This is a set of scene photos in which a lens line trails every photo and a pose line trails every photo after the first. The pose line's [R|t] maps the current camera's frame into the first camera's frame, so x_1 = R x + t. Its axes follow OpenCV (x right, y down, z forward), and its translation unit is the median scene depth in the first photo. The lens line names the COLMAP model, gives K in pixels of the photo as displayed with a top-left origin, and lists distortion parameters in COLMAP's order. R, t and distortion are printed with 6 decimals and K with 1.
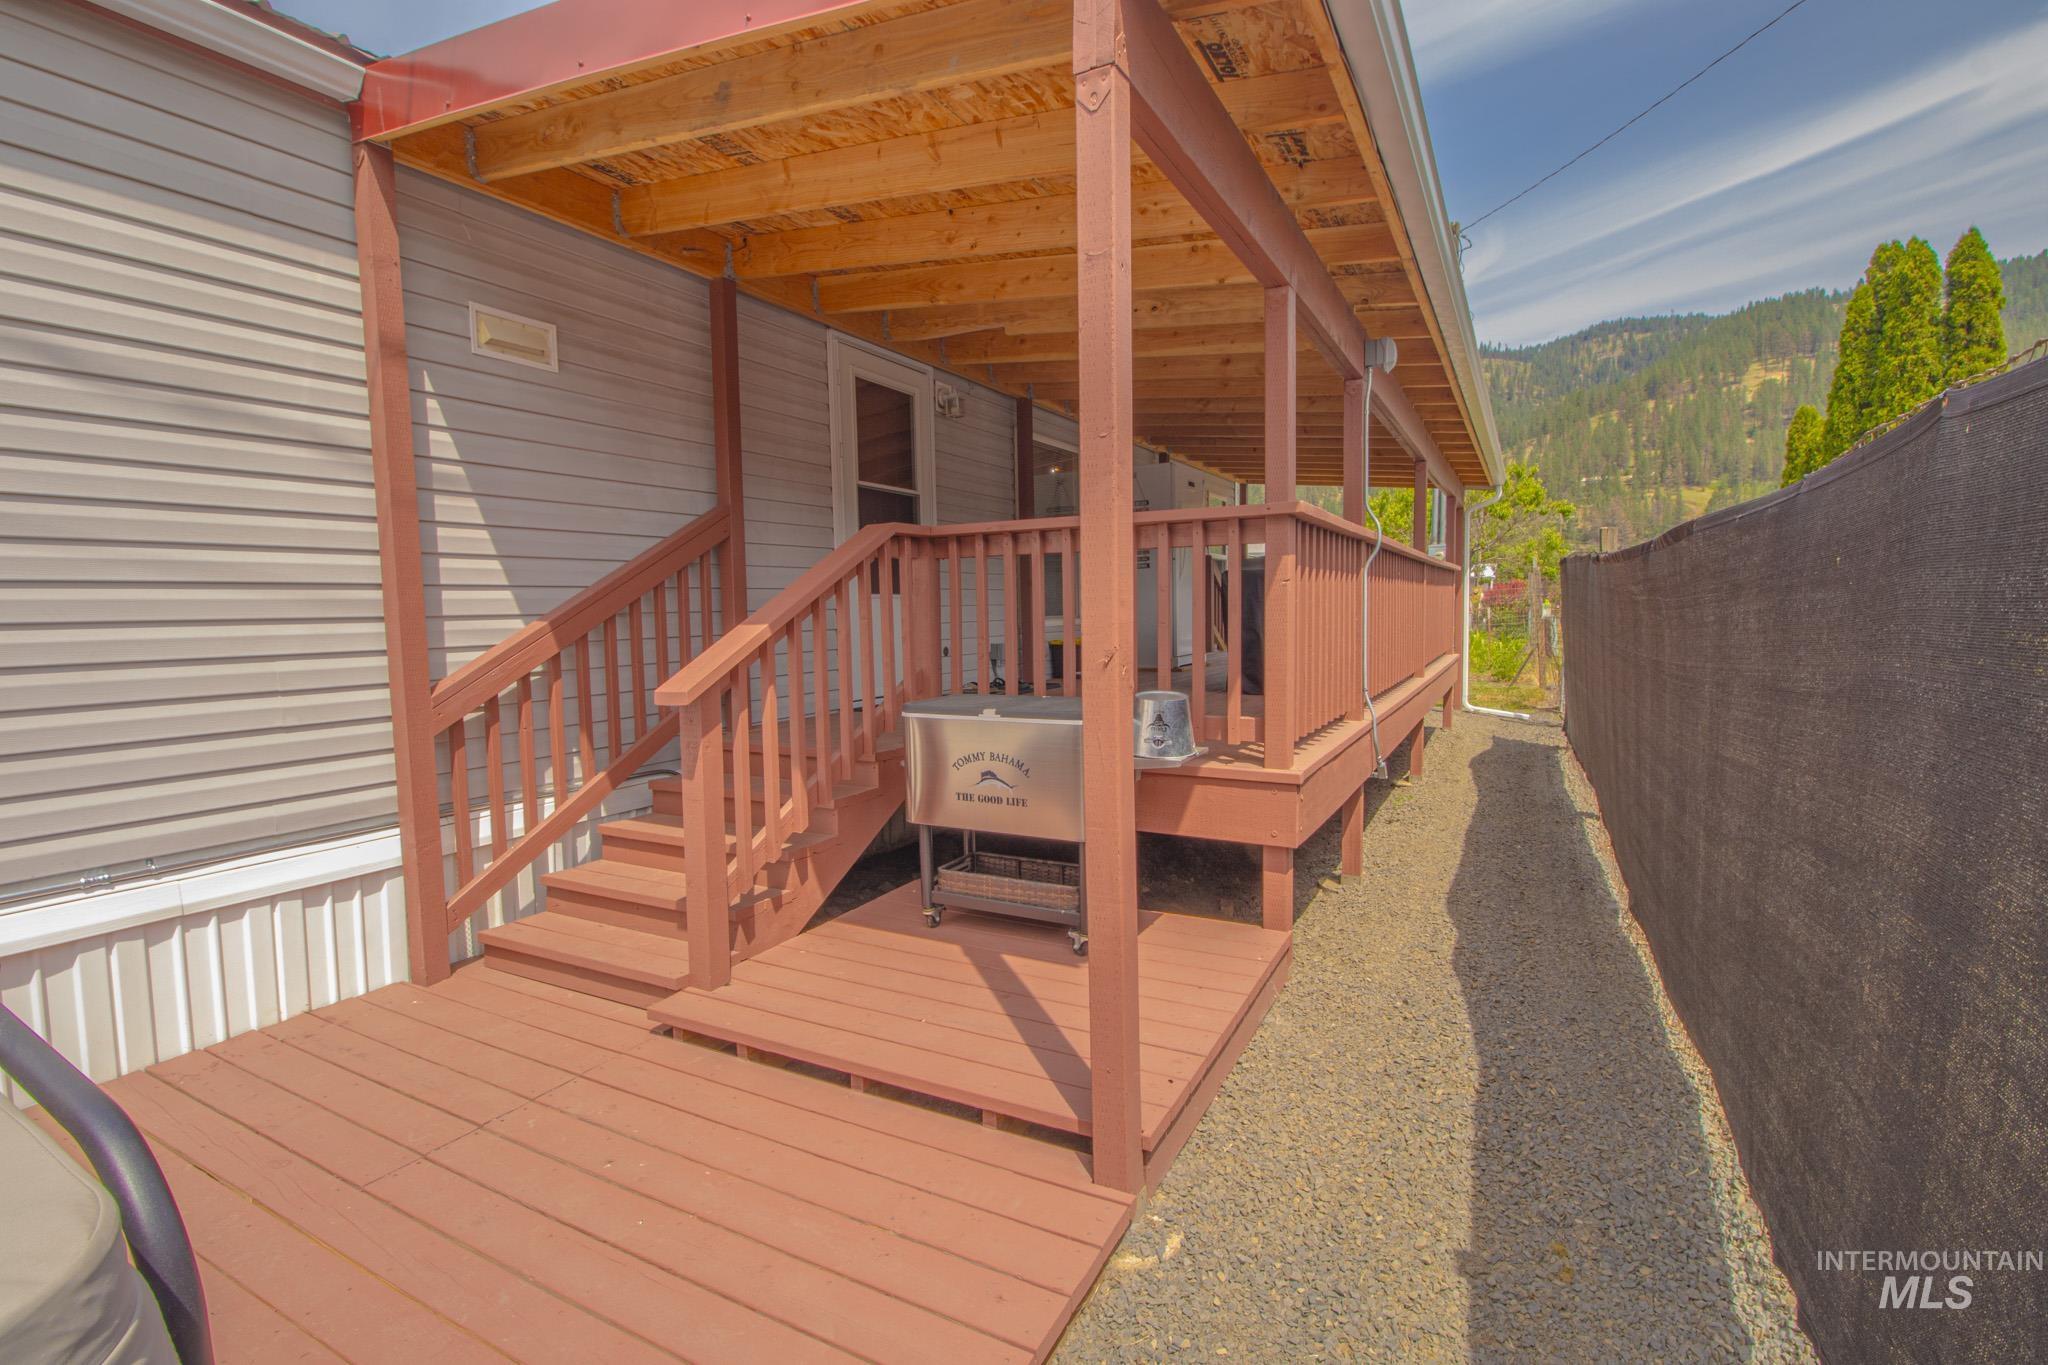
lens RADIAL K [[950.6, 0, 1018.2], [0, 950.6, 682.4], [0, 0, 1]] dist [-0.000540, -0.012278]
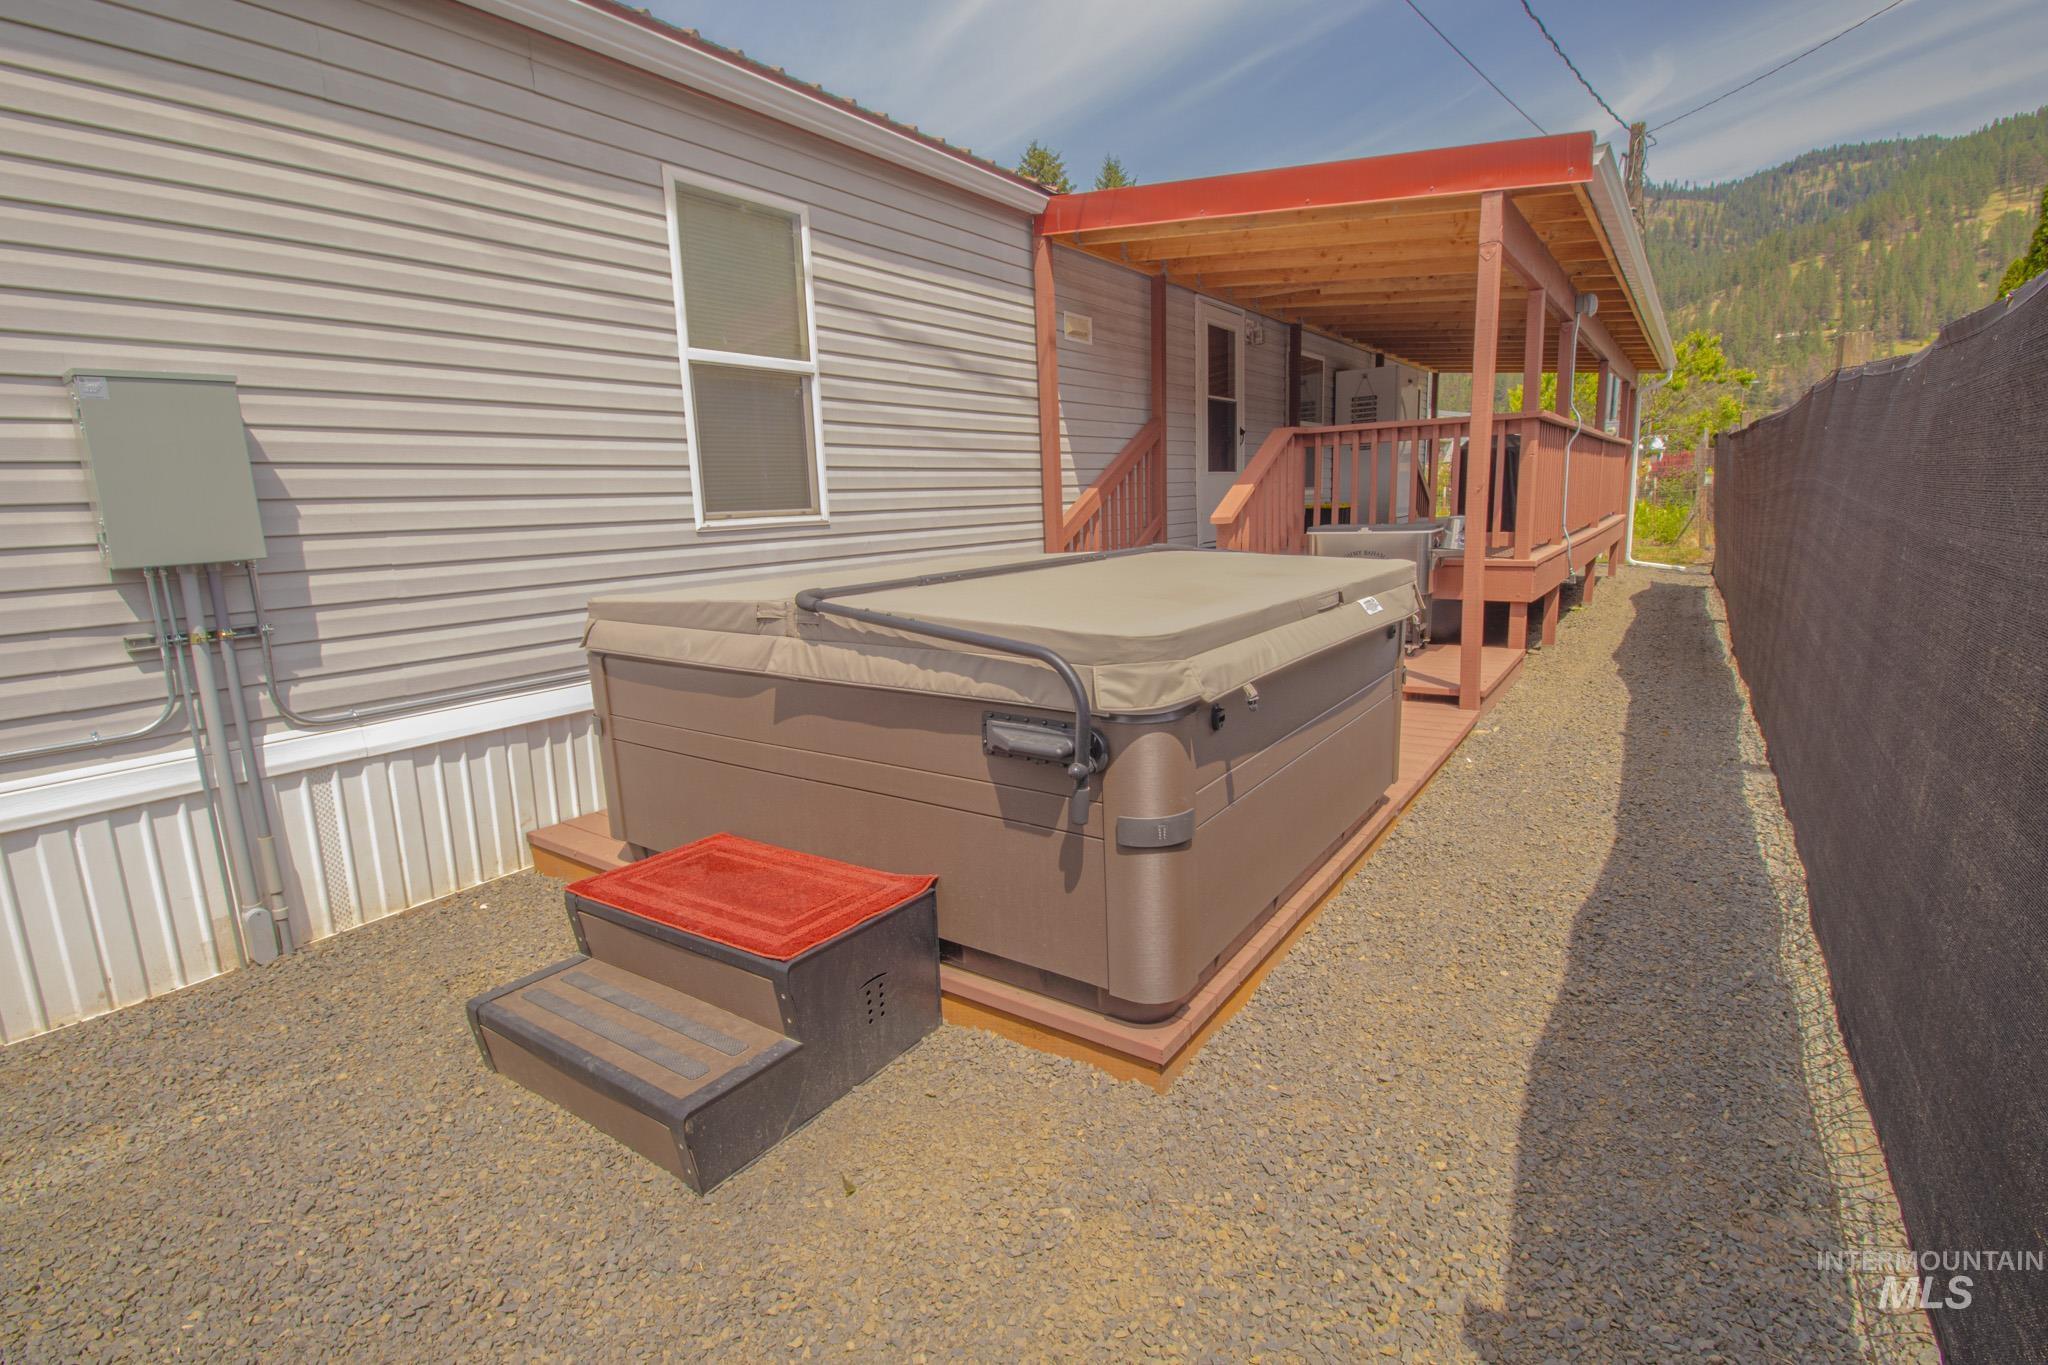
lens RADIAL K [[950.6, 0, 1018.7], [0, 950.6, 678.0], [0, 0, 1]] dist [-0.000540, -0.012278]
pose [[0.991965, 0.002825, -0.126481, -0.145341], [0.011316, 0.993762, 0.110945, 0.032992], [0.126006, -0.111485, 0.985745, -0.302336]]
